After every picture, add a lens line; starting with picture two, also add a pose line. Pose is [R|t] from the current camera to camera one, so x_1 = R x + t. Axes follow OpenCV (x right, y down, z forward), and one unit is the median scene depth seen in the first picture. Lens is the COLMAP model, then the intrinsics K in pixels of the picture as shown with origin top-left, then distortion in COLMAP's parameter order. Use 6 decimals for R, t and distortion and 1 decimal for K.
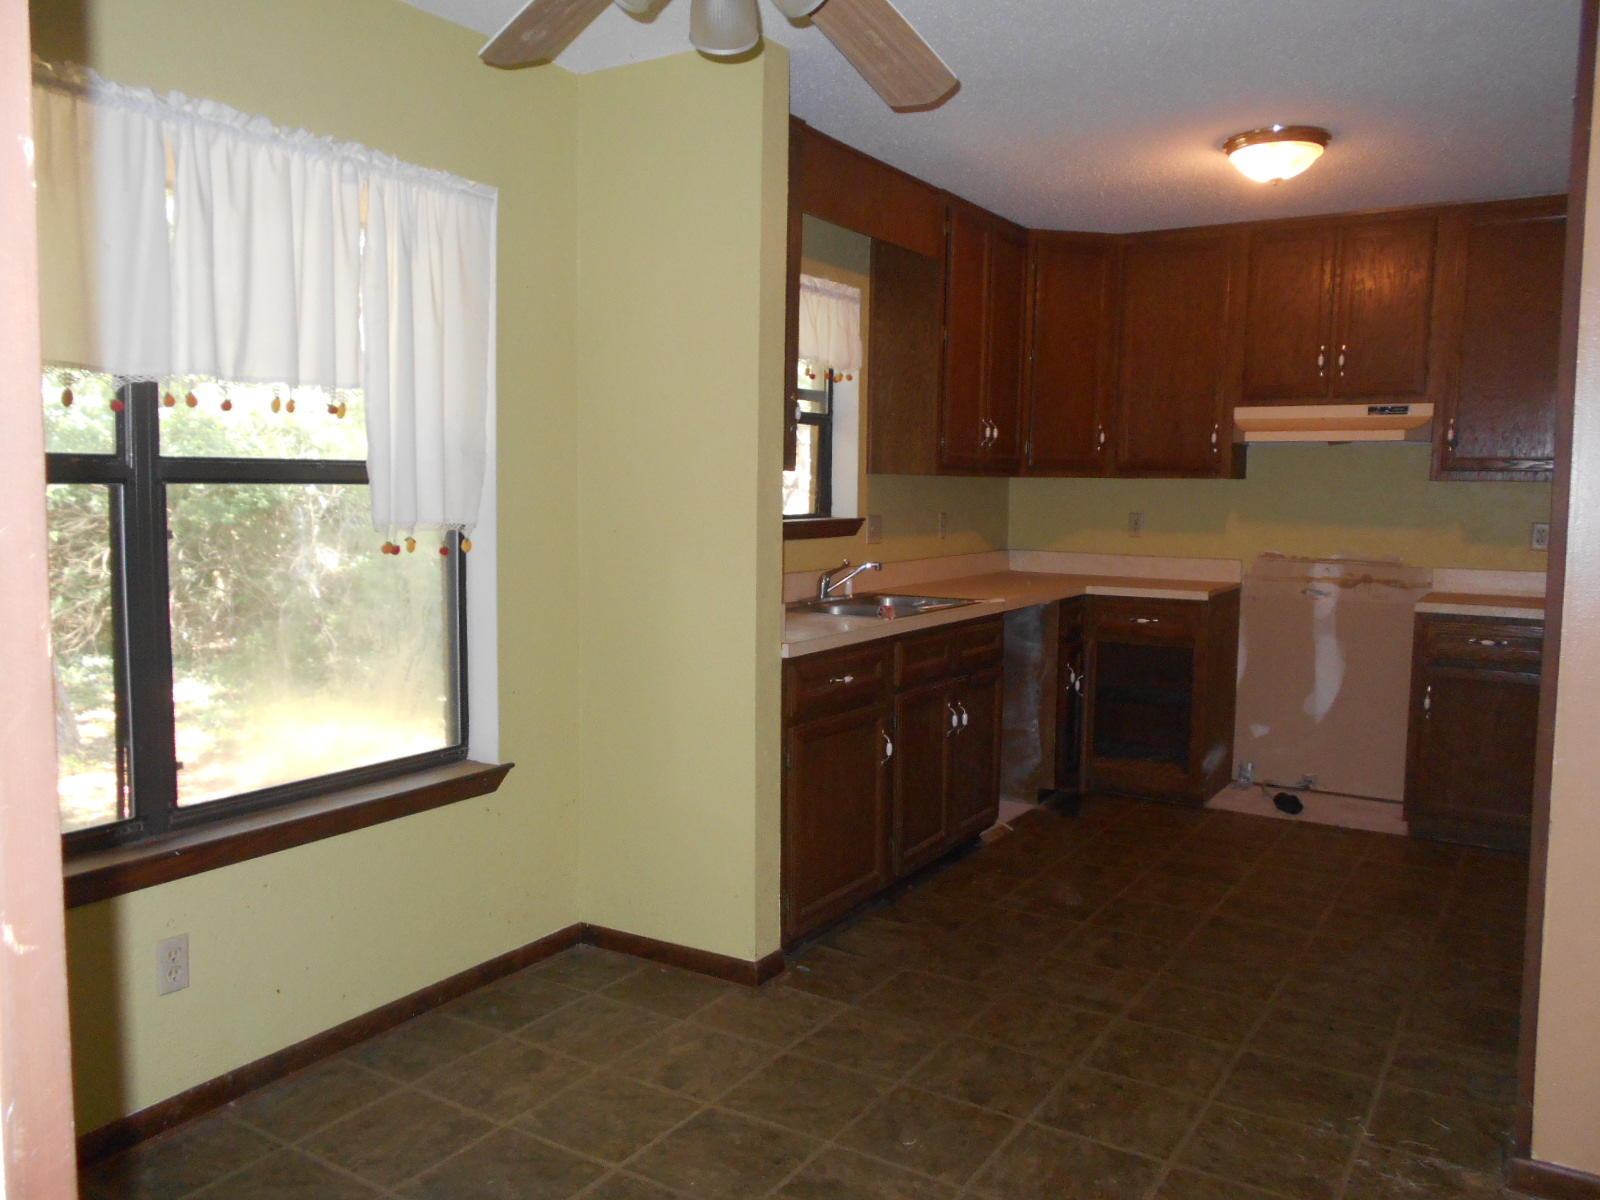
lens RADIAL K [[1257.8, 0, 774.6], [0, 1257.8, 605.2], [0, 0, 1]] dist [-0.047729, 0.039340]
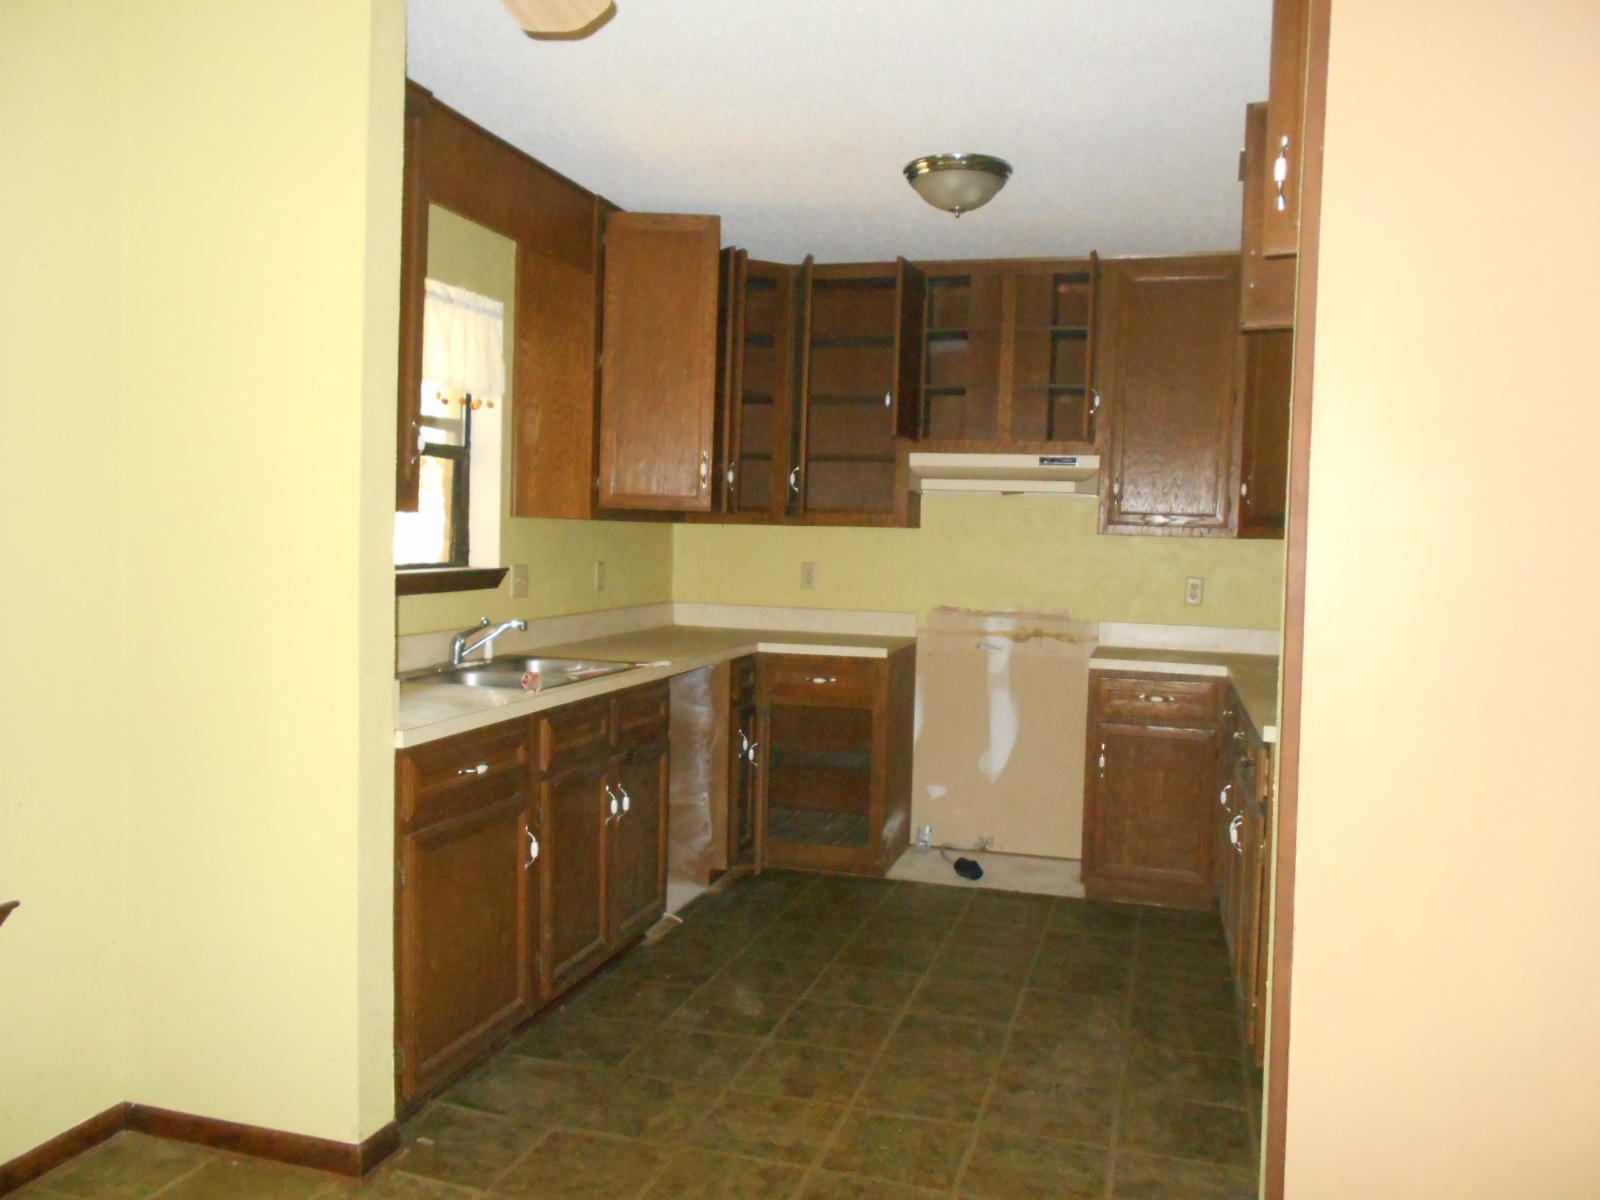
lens RADIAL K [[1257.8, 0, 816.4], [0, 1257.8, 610.4], [0, 0, 1]] dist [-0.047729, 0.039340]
pose [[0.955468, -0.002177, 0.295086, 0.020257], [0.010695, 0.999571, -0.027255, -0.015231], [-0.294900, 0.029197, 0.955082, 0.122927]]
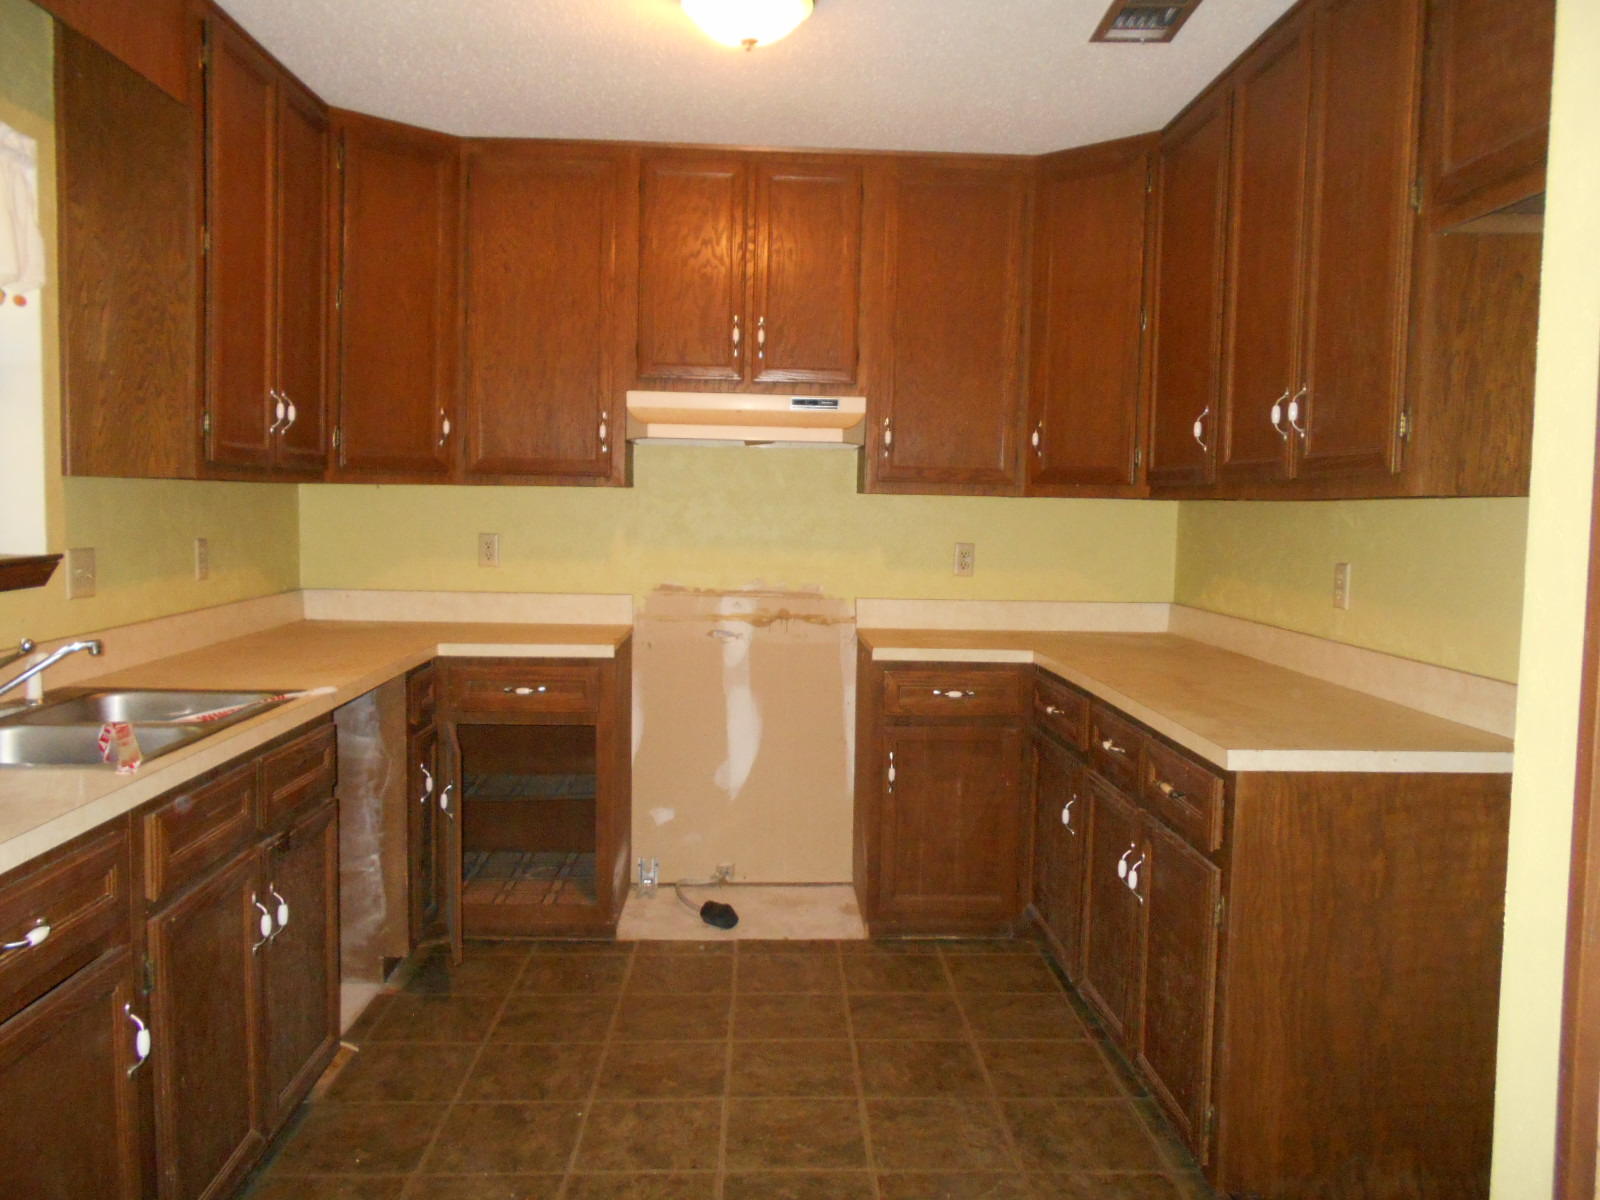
lens RADIAL K [[1257.8, 0, 805.1], [0, 1257.8, 591.7], [0, 0, 1]] dist [-0.047729, 0.039340]
pose [[0.818350, -0.036038, 0.573589, 0.025382], [0.045142, 0.998979, -0.001639, -0.037548], [-0.572944, 0.027234, 0.819142, 0.366400]]
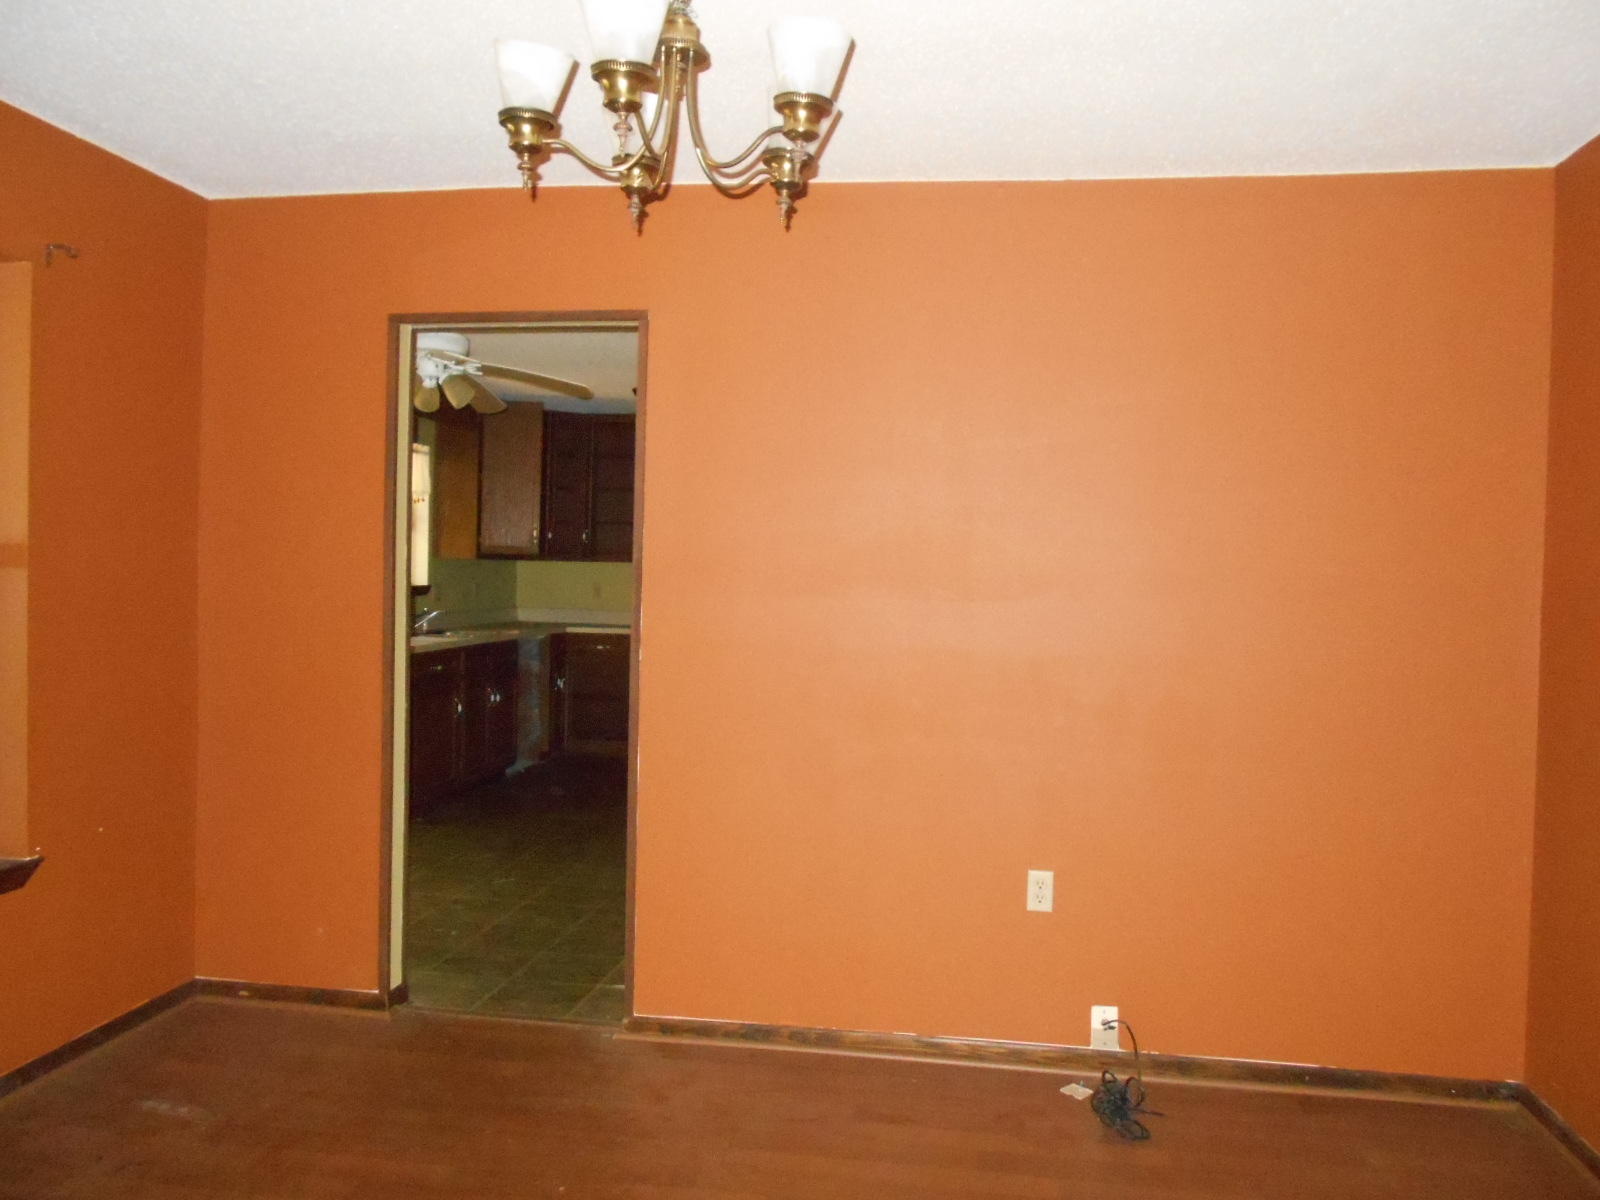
lens RADIAL K [[1257.8, 0, 783.9], [0, 1257.8, 592.6], [0, 0, 1]] dist [-0.047729, 0.039340]
pose [[0.916971, 0.003292, 0.398941, -0.163543], [0.026952, 0.997170, -0.070178, 0.069521], [-0.398043, 0.075104, 0.914287, -0.694150]]
